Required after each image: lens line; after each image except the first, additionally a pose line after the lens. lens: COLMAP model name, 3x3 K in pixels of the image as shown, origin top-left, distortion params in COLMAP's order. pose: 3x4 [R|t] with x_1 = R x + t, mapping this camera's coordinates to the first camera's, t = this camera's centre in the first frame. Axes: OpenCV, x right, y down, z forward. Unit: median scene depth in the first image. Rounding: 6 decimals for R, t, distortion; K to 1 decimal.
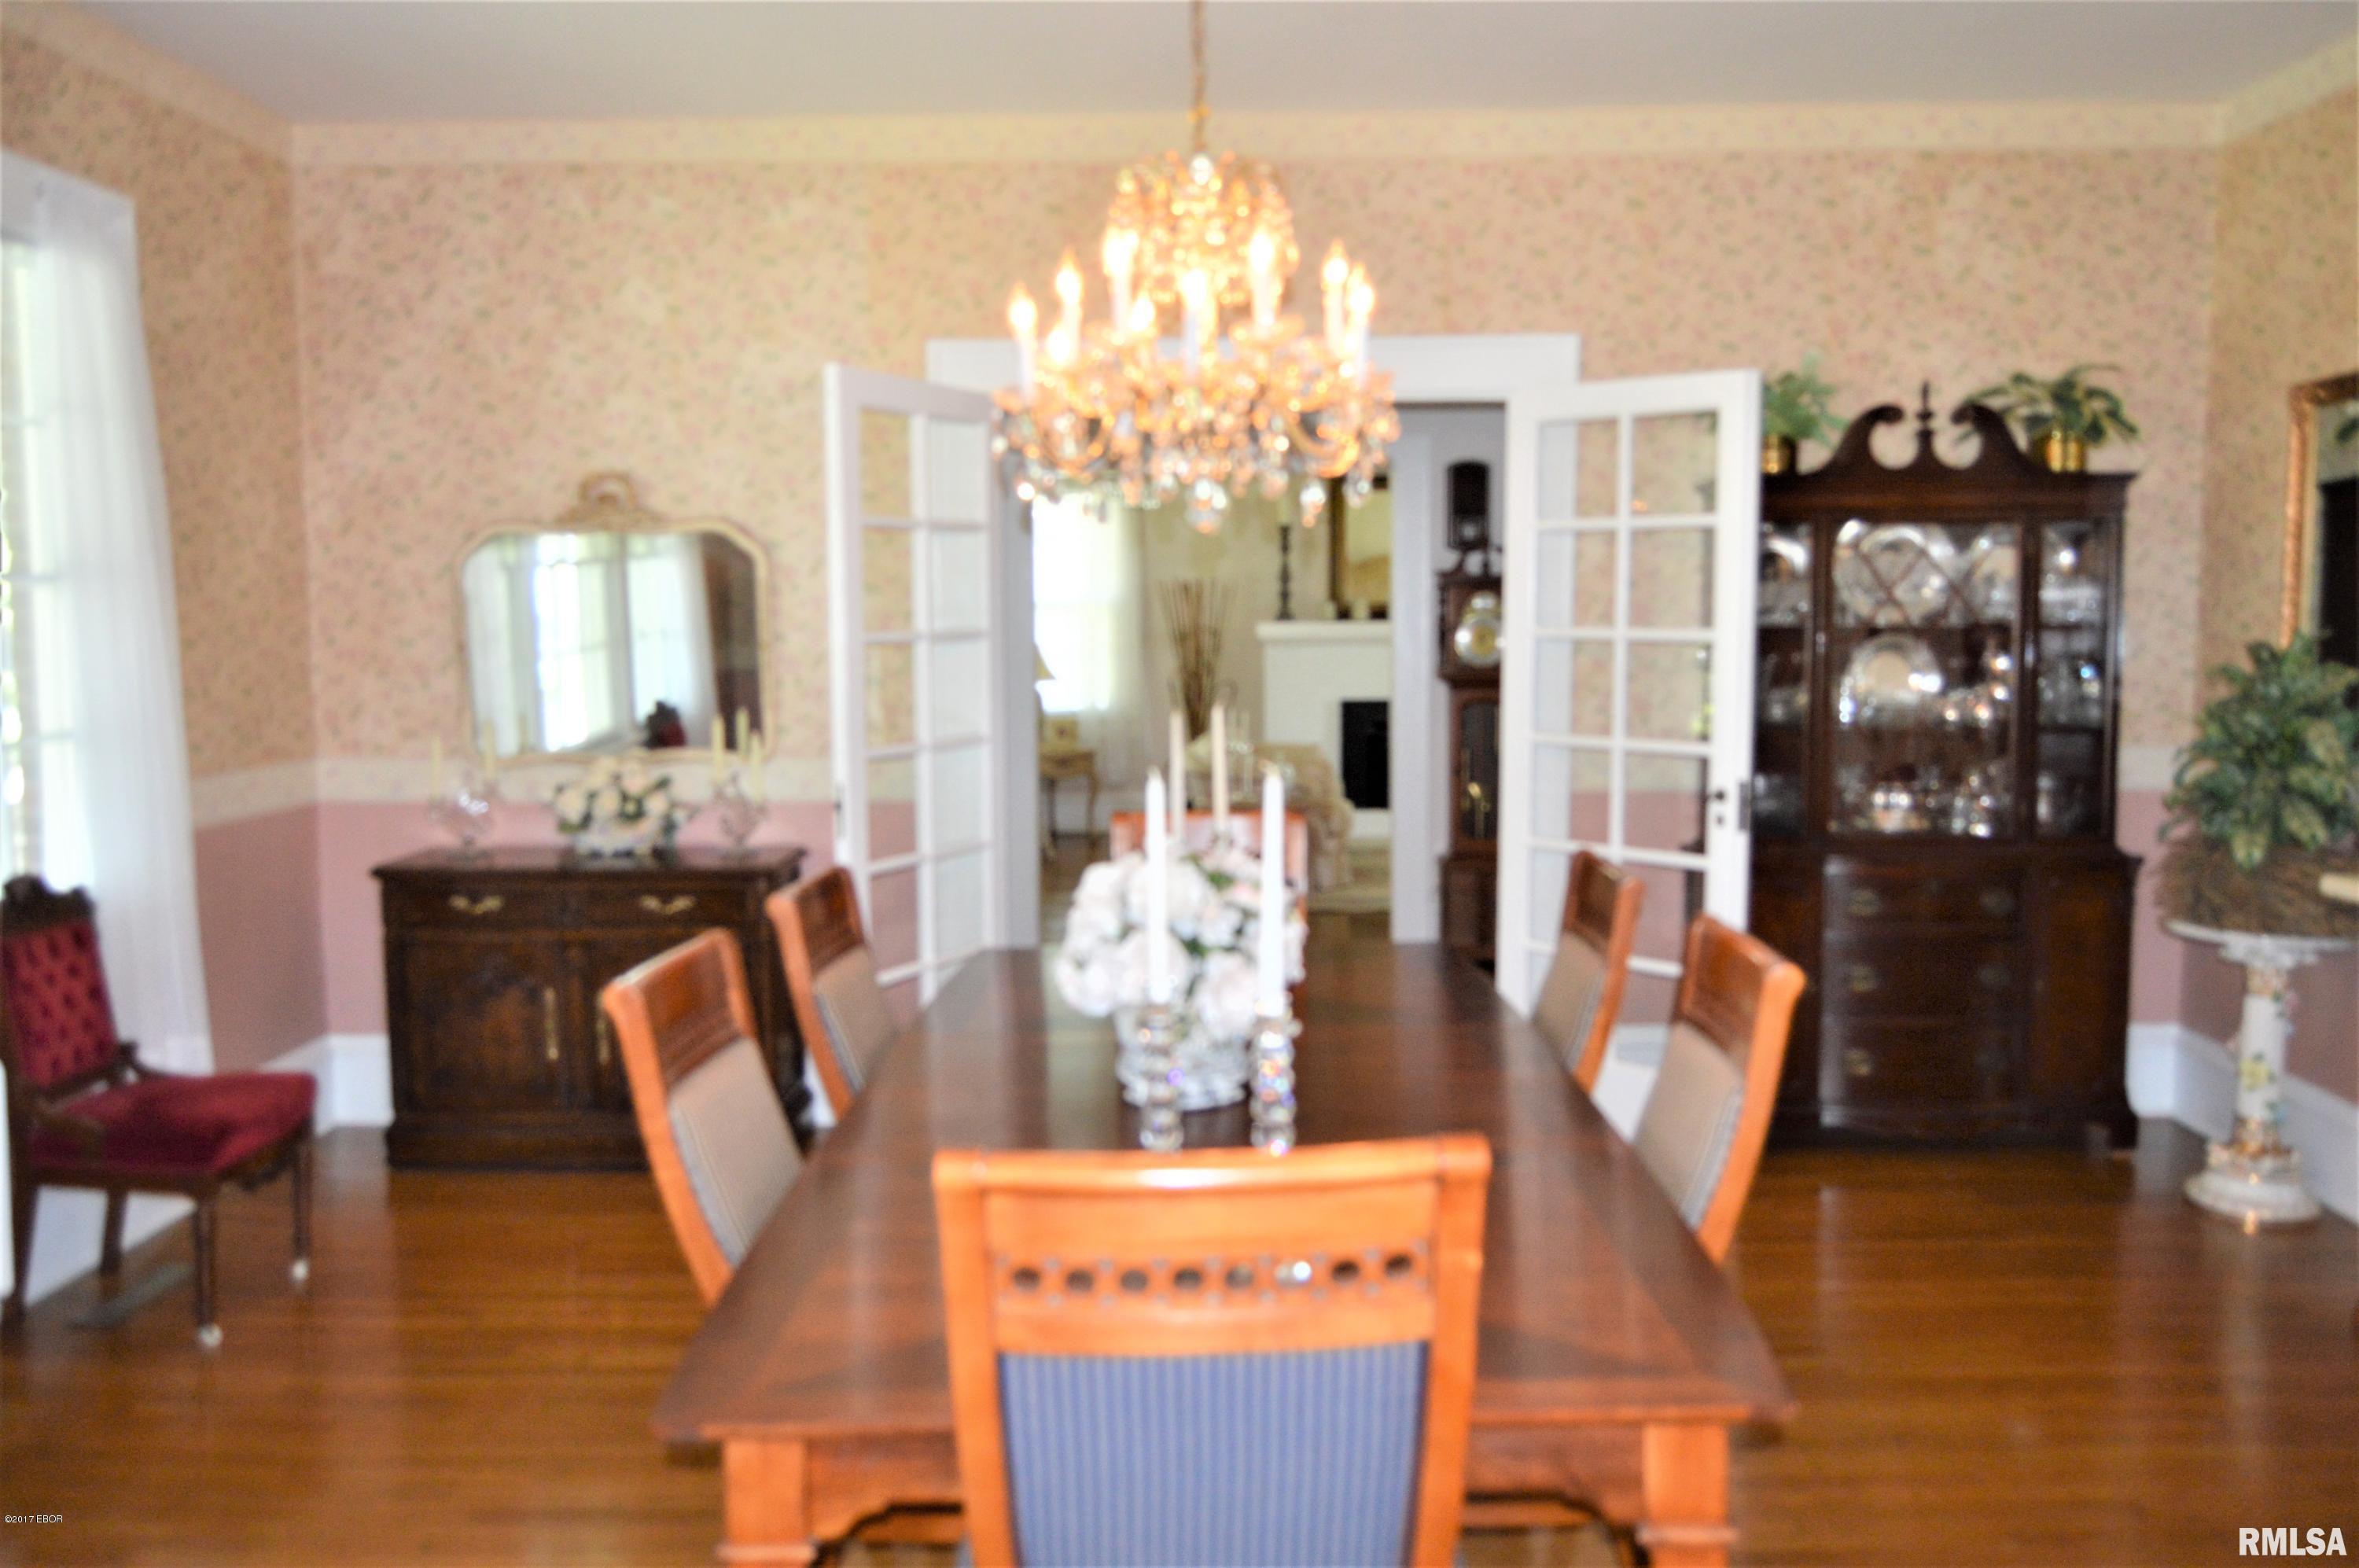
lens RADIAL K [[1870.3, 0, 1200.8], [0, 1870.3, 785.4], [0, 0, 1]] dist [-0.018275, 0.009482]
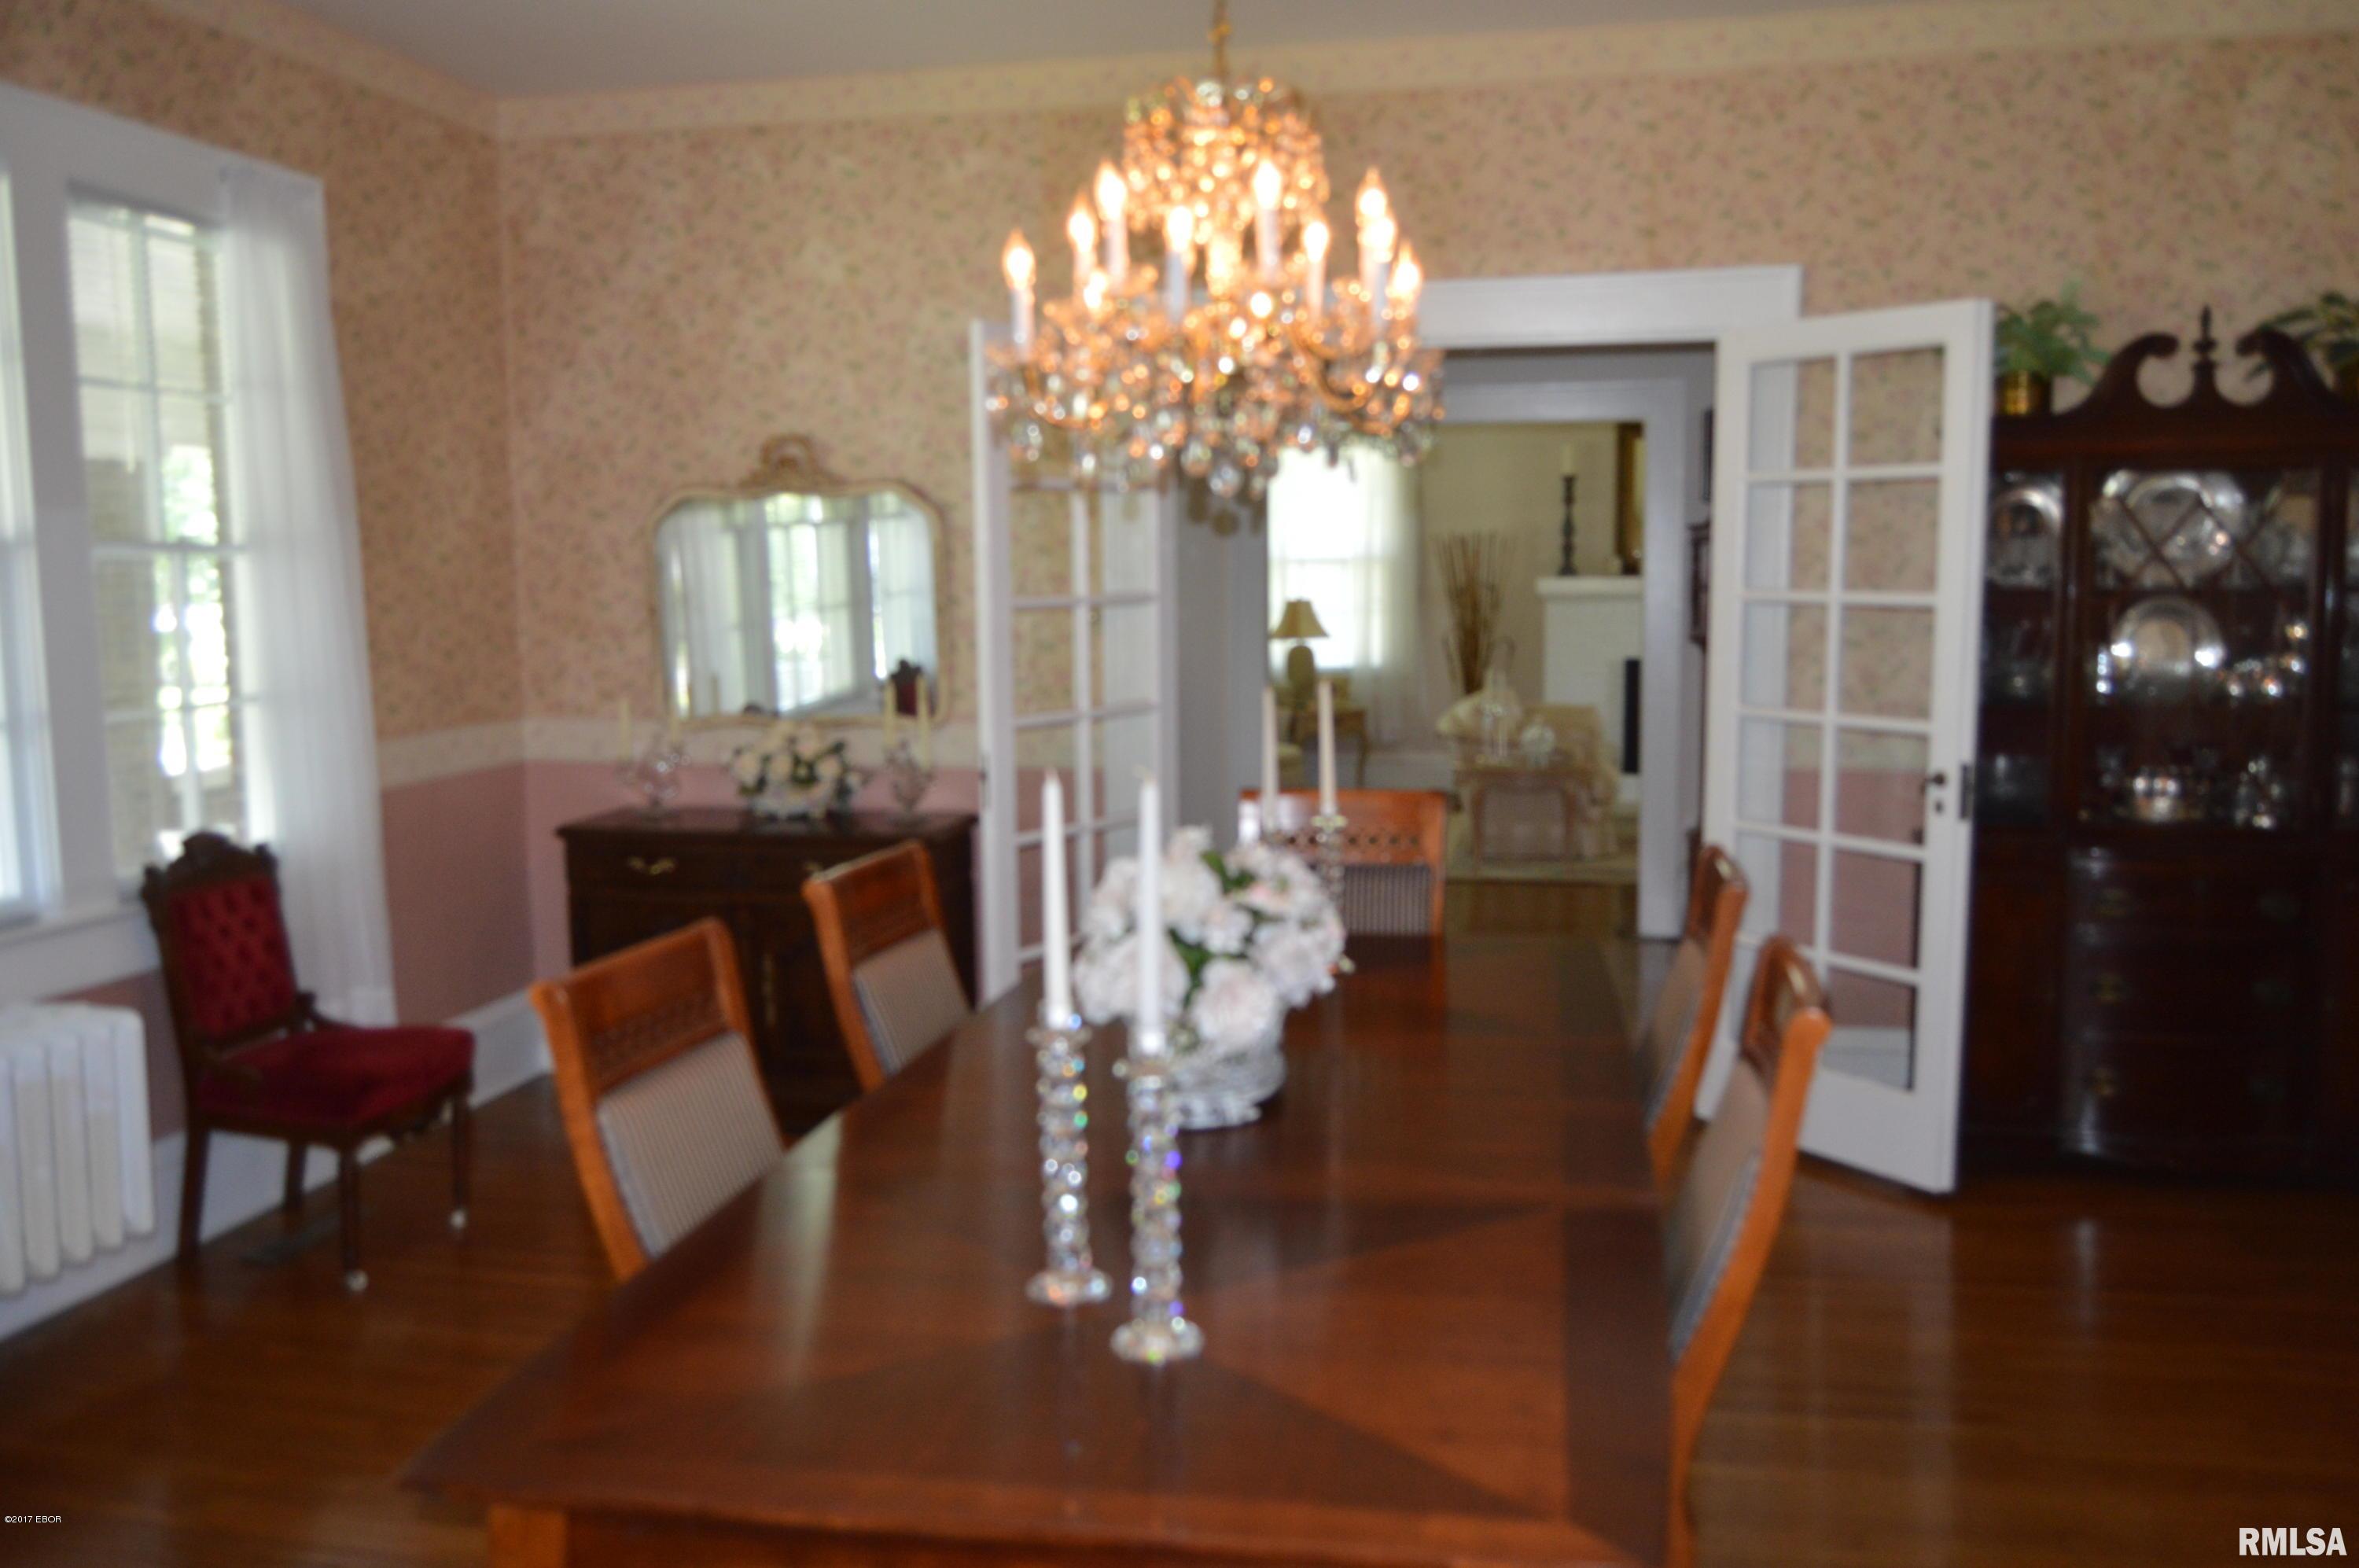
lens RADIAL K [[1870.3, 0, 1194.6], [0, 1870.3, 784.5], [0, 0, 1]] dist [-0.018275, 0.009482]
pose [[0.983137, 0.016824, -0.182094, 0.082469], [-0.012169, 0.999571, 0.026652, -0.010508], [0.182464, -0.023986, 0.982920, 0.053383]]
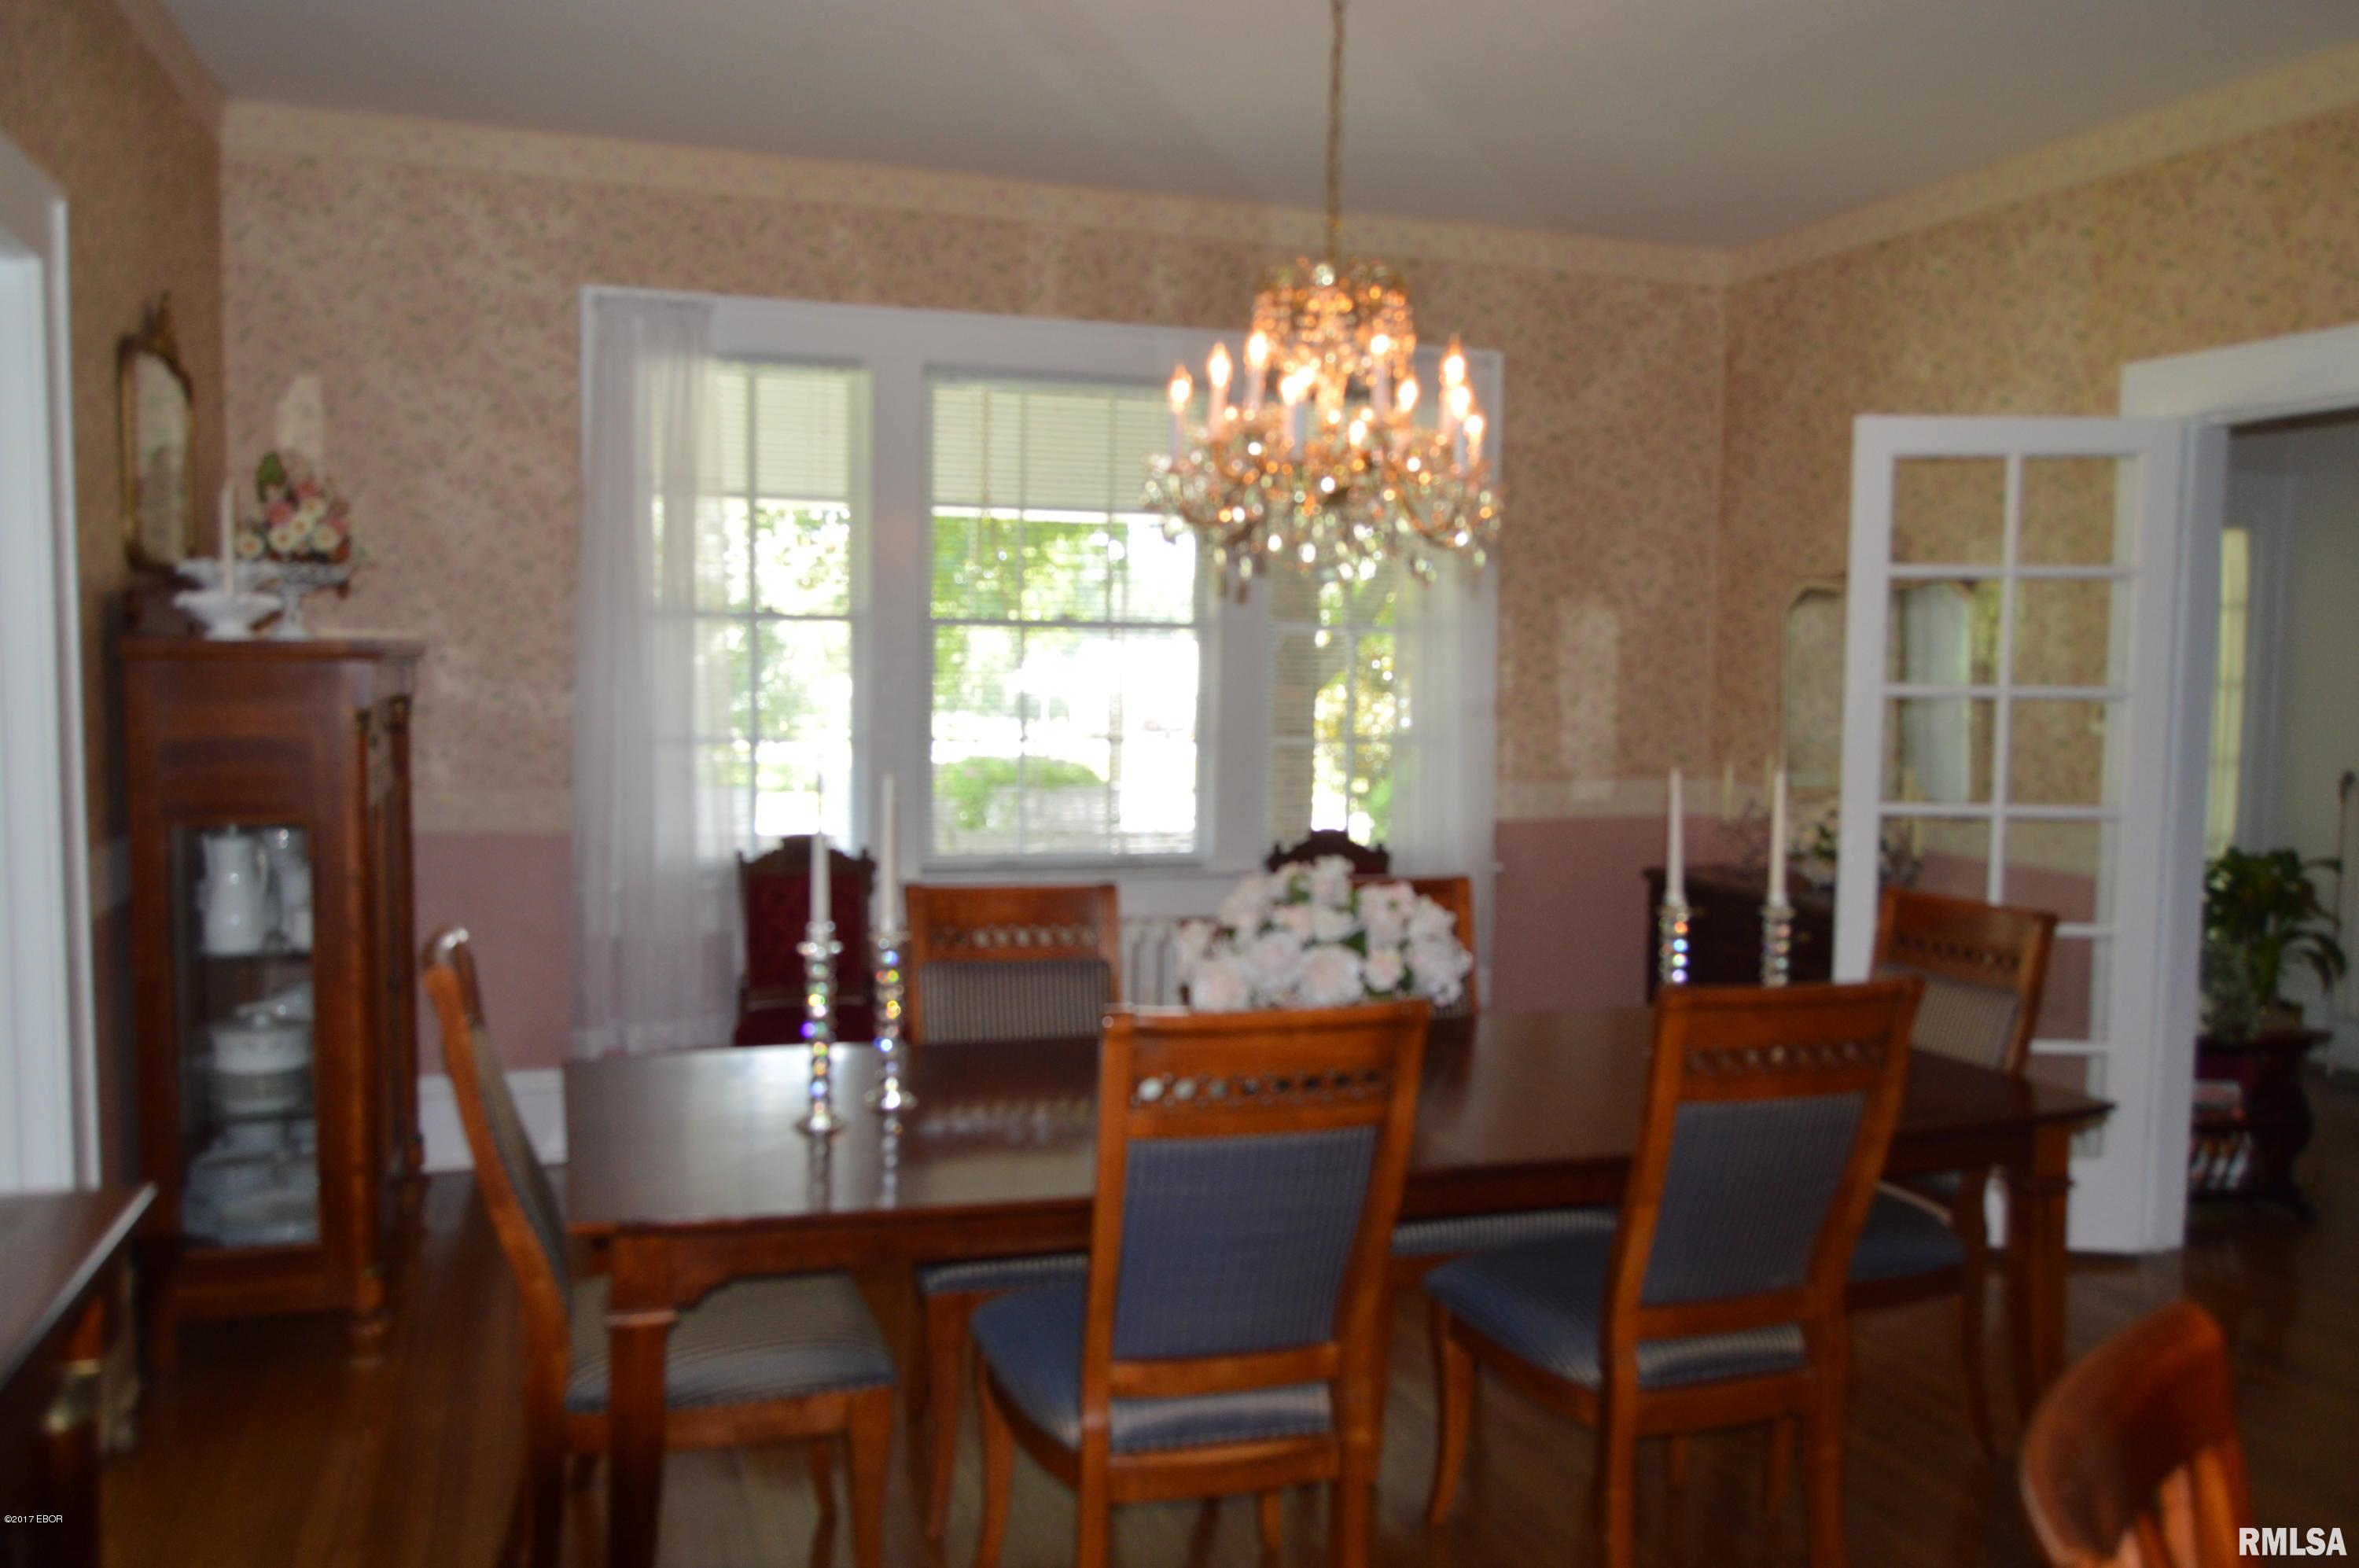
lens RADIAL K [[1870.3, 0, 1181.1], [0, 1870.3, 788.0], [0, 0, 1]] dist [-0.018275, 0.009482]
pose [[0.325838, 0.079753, -0.942056, 0.567029], [-0.102738, 0.993522, 0.048575, -0.033545], [0.939827, 0.080958, 0.331921, 0.296919]]
